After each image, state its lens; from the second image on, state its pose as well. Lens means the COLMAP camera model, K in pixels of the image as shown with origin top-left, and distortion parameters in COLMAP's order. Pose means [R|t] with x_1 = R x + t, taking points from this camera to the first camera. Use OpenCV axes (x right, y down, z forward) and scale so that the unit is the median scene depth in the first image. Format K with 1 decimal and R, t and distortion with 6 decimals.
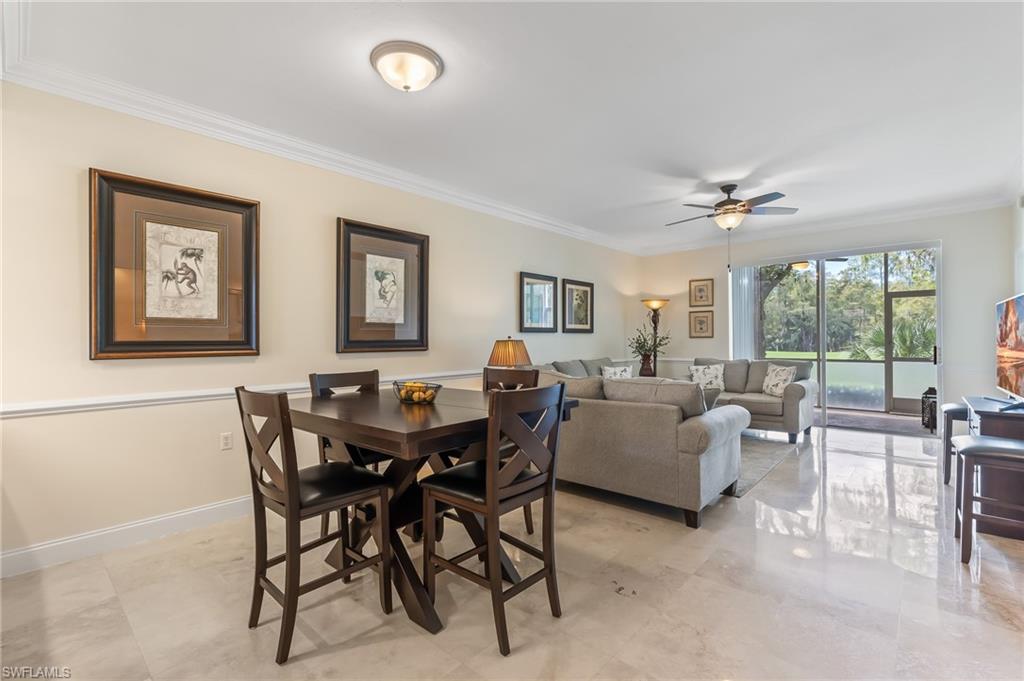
lens RADIAL K [[458.0, 0, 508.5], [0, 458.0, 340.9], [0, 0, 1]] dist [-0.013363, 0.002173]
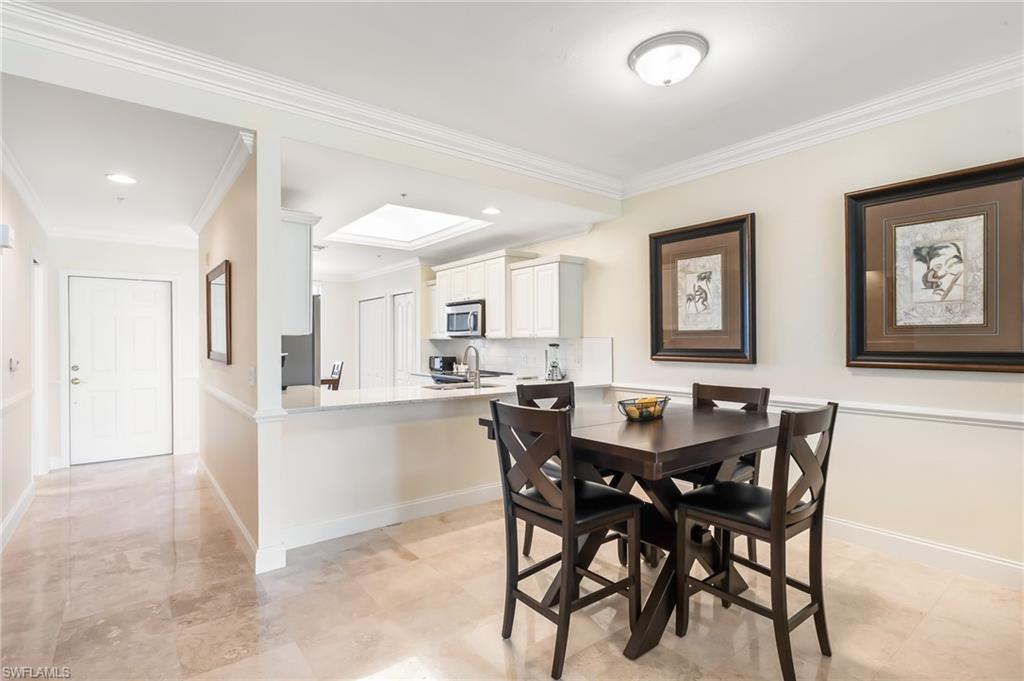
lens RADIAL K [[496.9, 0, 511.6], [0, 496.9, 341.6], [0, 0, 1]] dist [-0.004391, -0.001778]
pose [[-0.174704, 0.009725, -0.984573, 0.382373], [0.002390, 0.999952, 0.009452, -0.017594], [0.984618, -0.000702, -0.174719, 0.392803]]
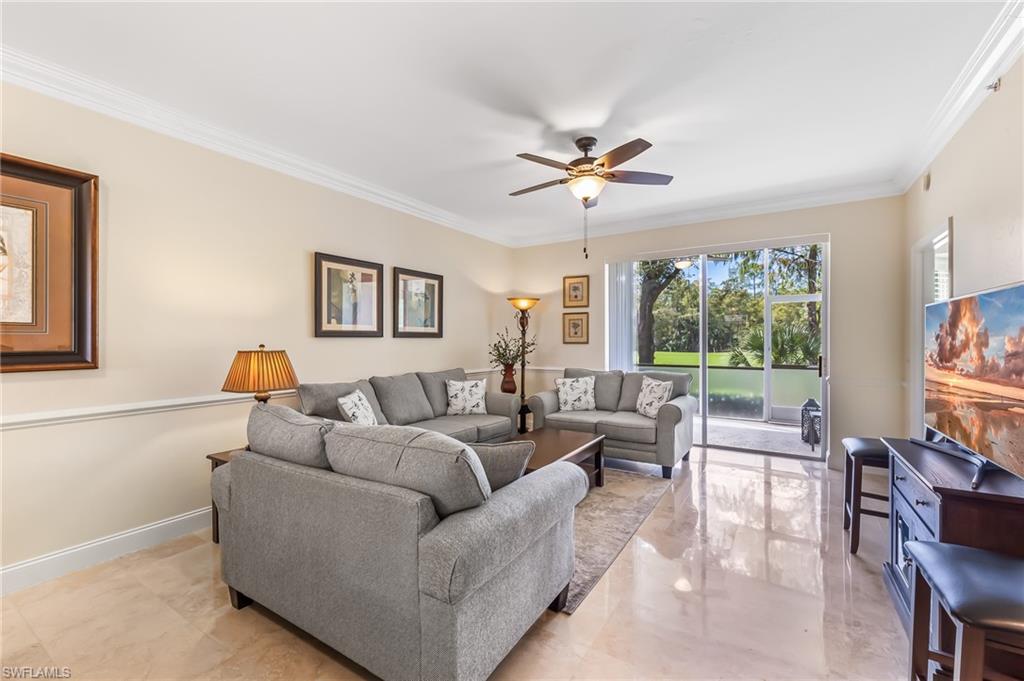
lens RADIAL K [[430.1, 0, 511.2], [0, 430.1, 344.6], [0, 0, 1]] dist [-0.004160, -0.000330]
pose [[0.984785, 0.004211, 0.173725, 0.204539], [-0.005792, 0.999946, 0.008597, -0.014399], [-0.173680, -0.009472, 0.984757, 0.281312]]
